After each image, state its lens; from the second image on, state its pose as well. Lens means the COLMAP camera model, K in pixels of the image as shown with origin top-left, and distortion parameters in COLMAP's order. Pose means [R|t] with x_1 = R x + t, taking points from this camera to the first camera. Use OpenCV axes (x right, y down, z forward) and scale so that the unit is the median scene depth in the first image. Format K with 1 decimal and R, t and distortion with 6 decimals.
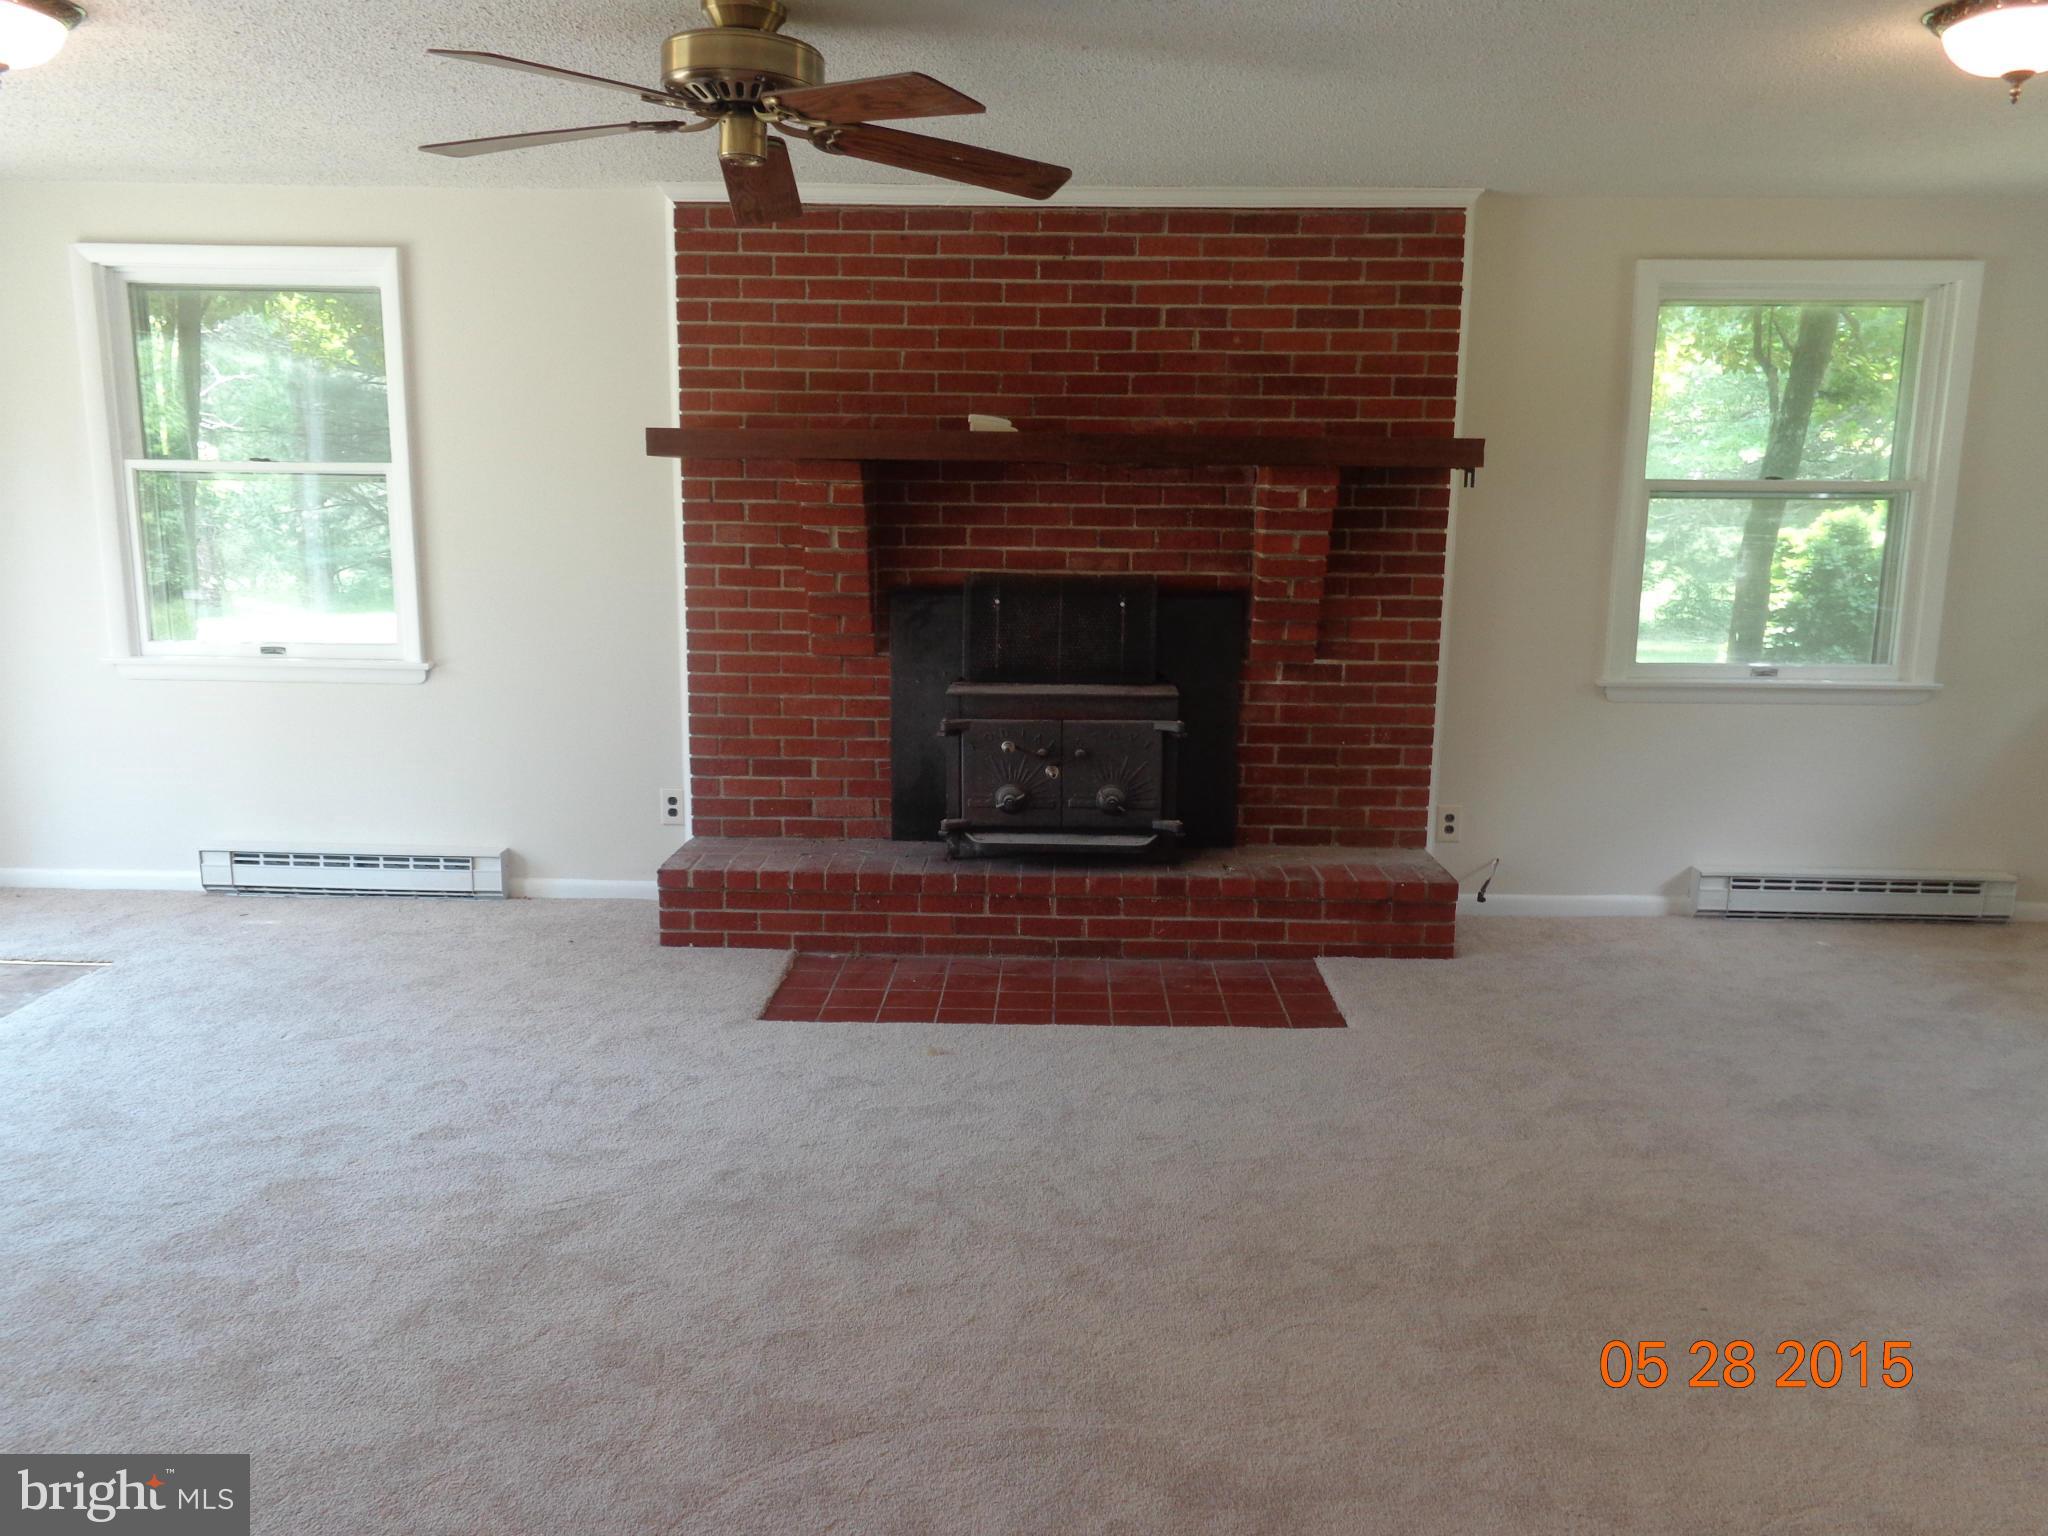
lens RADIAL K [[1567.6, 0, 1024.0], [0, 1567.6, 768.0], [0, 0, 1]] dist [0.014004, -0.002325]
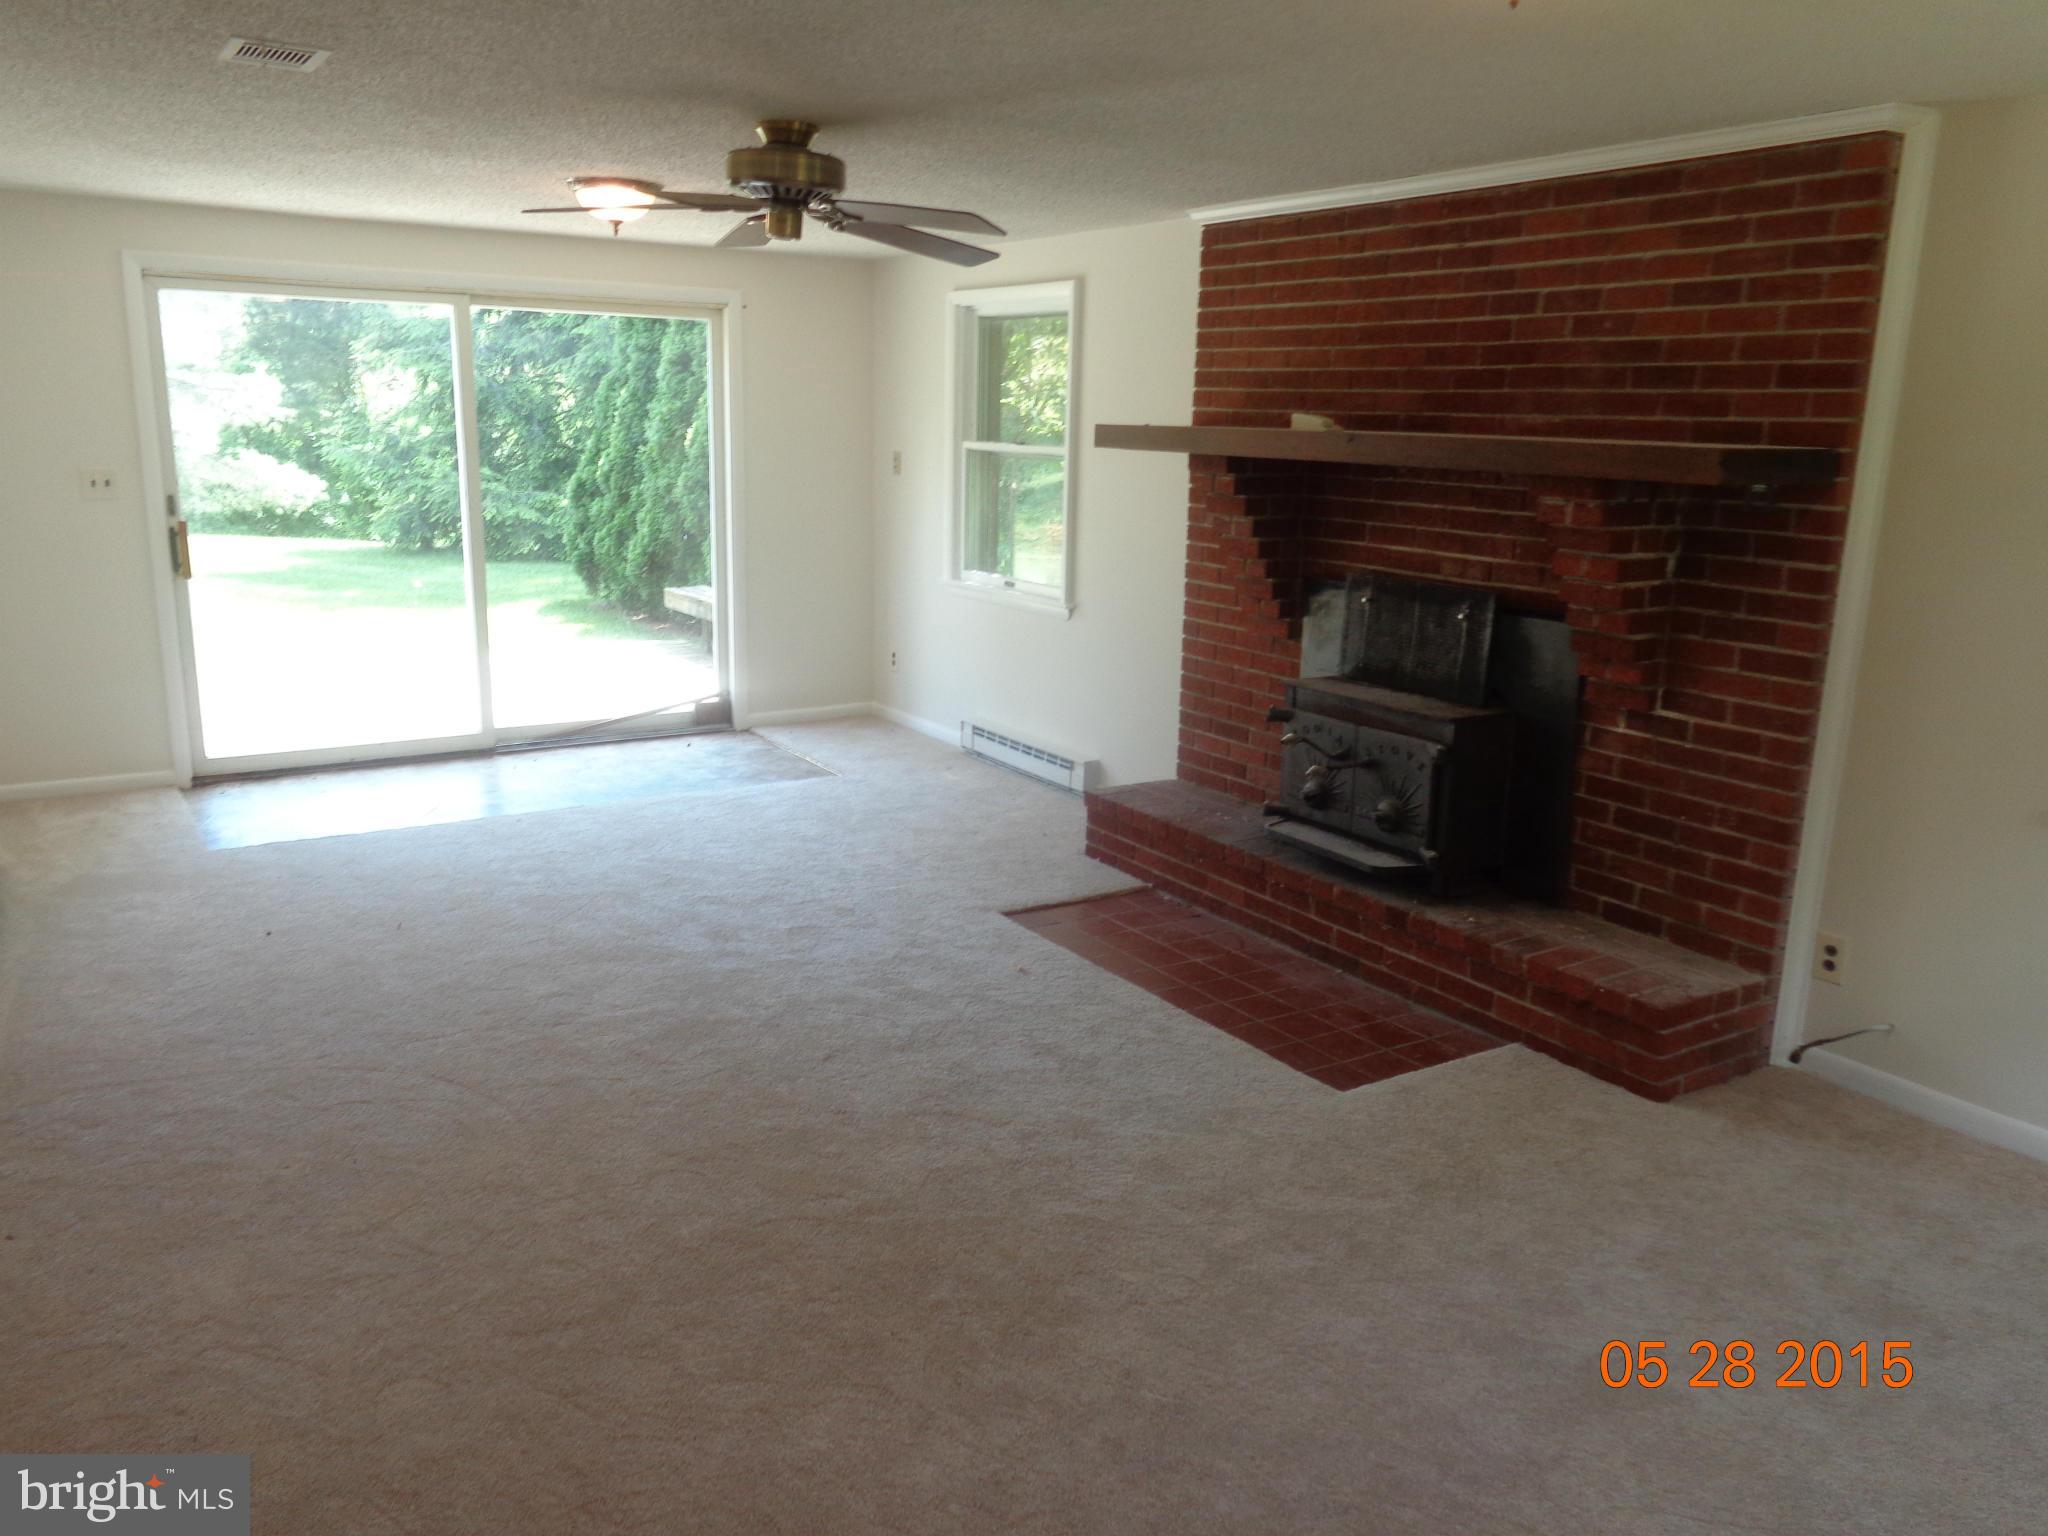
lens RADIAL K [[1567.6, 0, 1024.0], [0, 1567.6, 768.0], [0, 0, 1]] dist [0.014004, -0.002325]
pose [[0.549479, 0.187956, -0.814092, 0.705860], [-0.169898, 0.979146, 0.111389, -0.077259], [0.818051, 0.077107, 0.569954, 0.269457]]
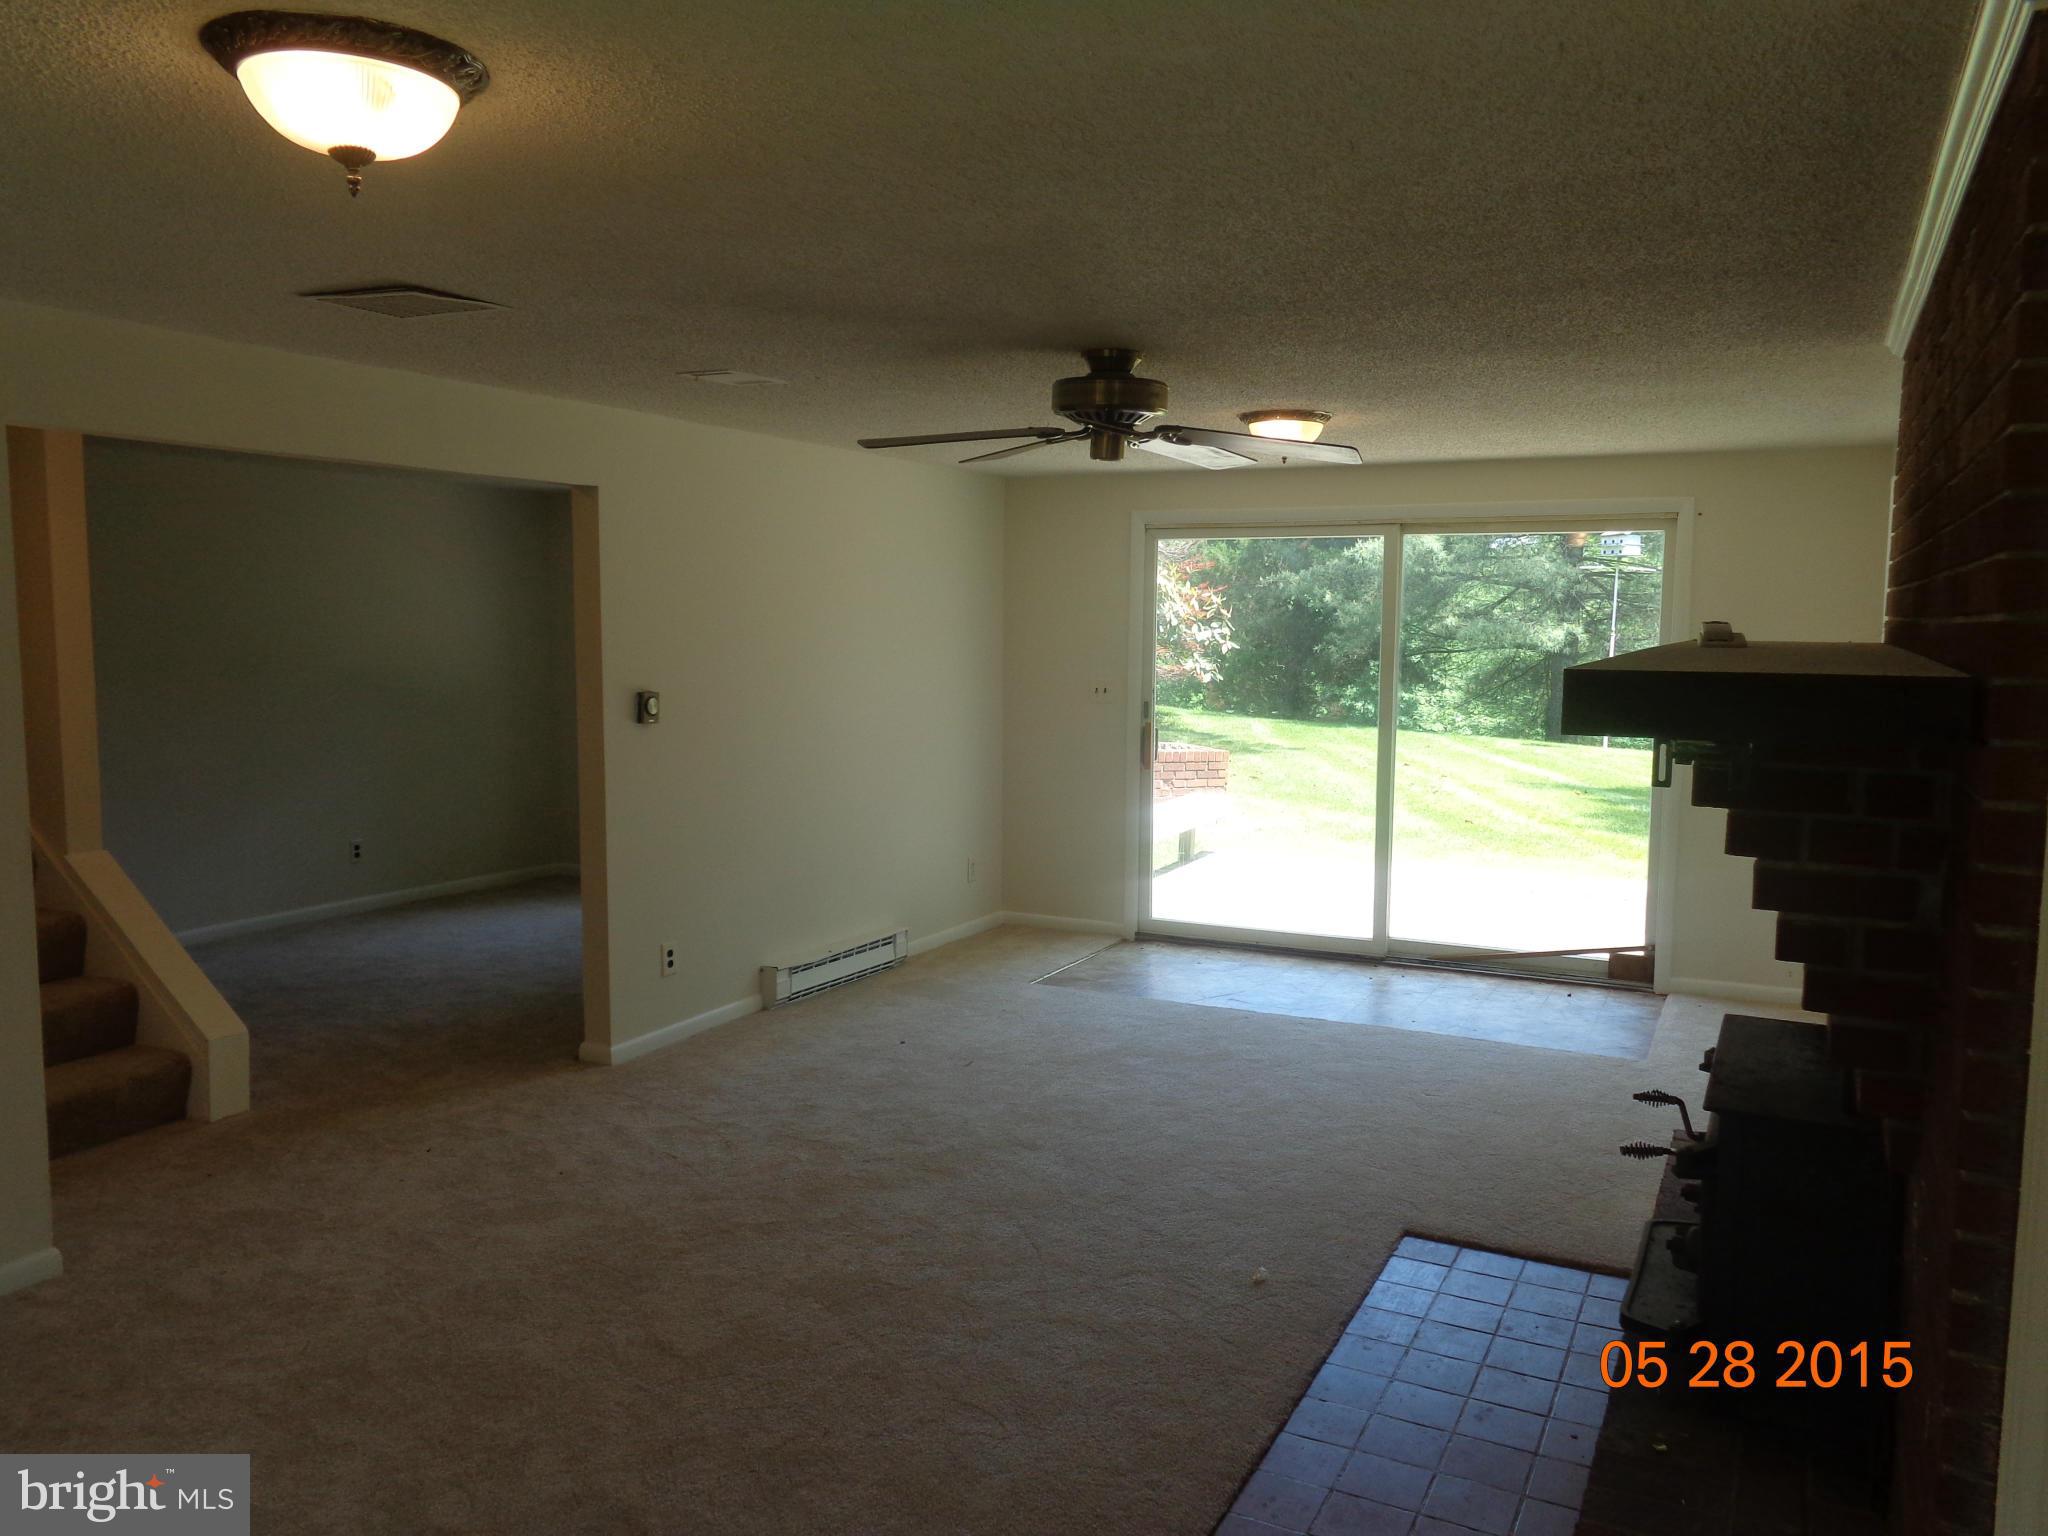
lens RADIAL K [[1548.0, 0, 1024.0], [0, 1548.0, 768.0], [0, 0, 1]] dist [-0.003860, 0.018724]
pose [[-0.443846, 0.074857, -0.892971, 0.683540], [-0.176294, 0.969736, 0.168918, -0.209274], [0.878591, 0.232398, -0.417216, 0.965774]]
